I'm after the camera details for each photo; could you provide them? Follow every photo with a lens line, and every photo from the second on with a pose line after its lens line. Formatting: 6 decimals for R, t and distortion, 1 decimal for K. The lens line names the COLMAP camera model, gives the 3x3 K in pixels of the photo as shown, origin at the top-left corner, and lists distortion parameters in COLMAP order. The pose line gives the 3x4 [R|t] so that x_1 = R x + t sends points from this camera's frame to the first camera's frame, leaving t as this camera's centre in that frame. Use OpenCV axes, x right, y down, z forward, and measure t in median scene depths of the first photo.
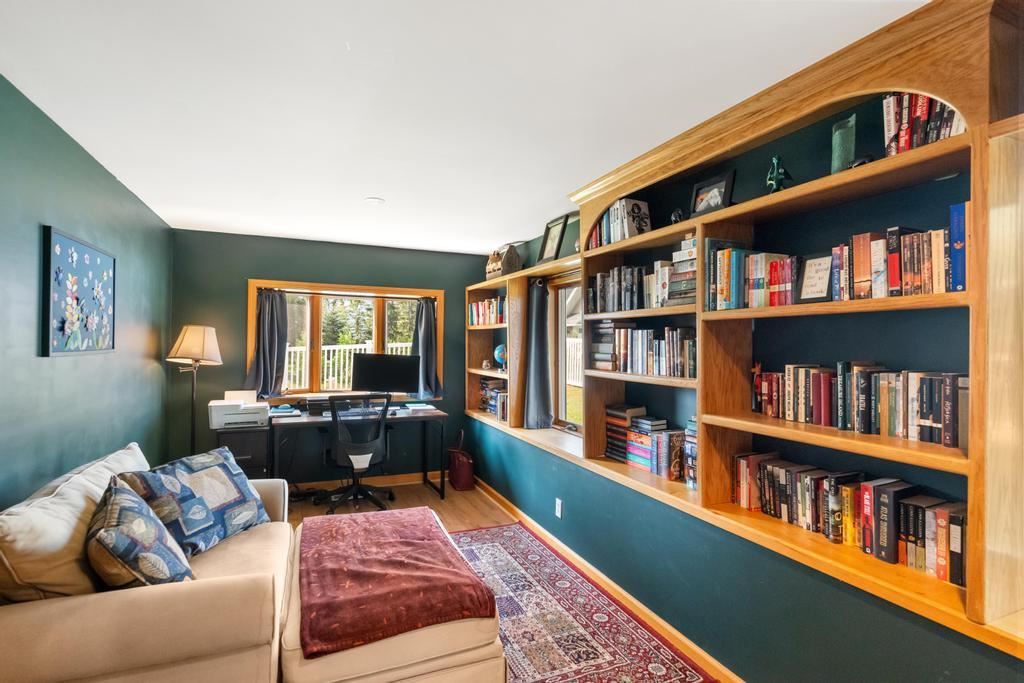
lens RADIAL K [[506.7, 0, 512.6], [0, 506.7, 338.8], [0, 0, 1]] dist [-0.003714, 0.001067]
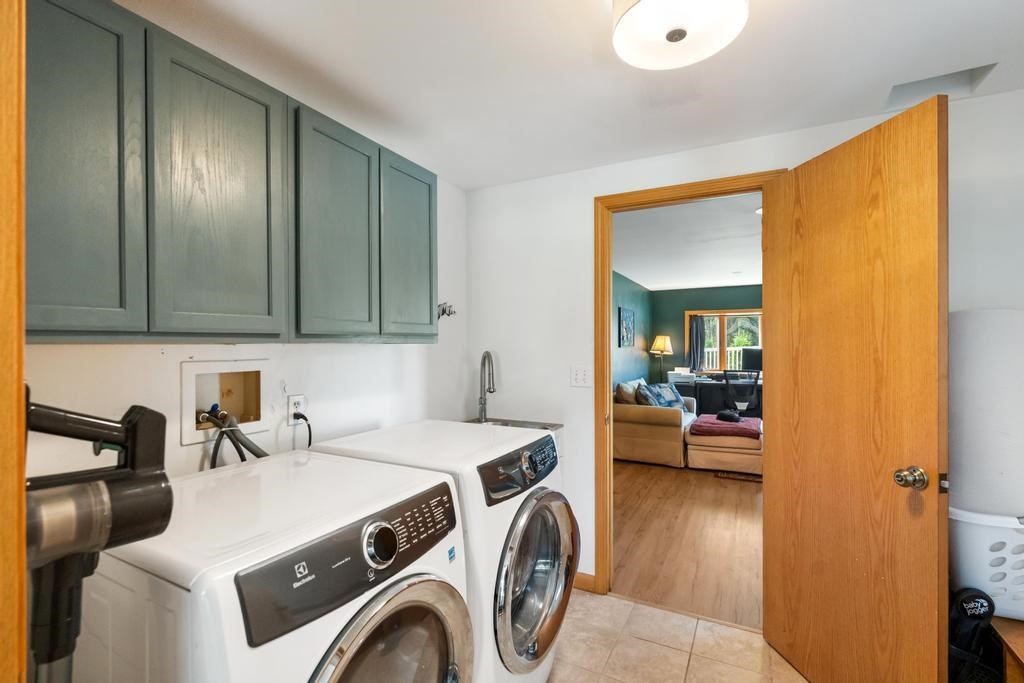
lens RADIAL K [[463.6, 0, 512.0], [0, 463.6, 341.5], [0, 0, 1]] dist [0.000891, 0.000105]
pose [[0.641354, -0.017269, -0.767051, 0.466052], [0.015285, 0.999836, -0.009729, 0.007796], [0.767093, -0.005484, 0.641512, -0.733013]]
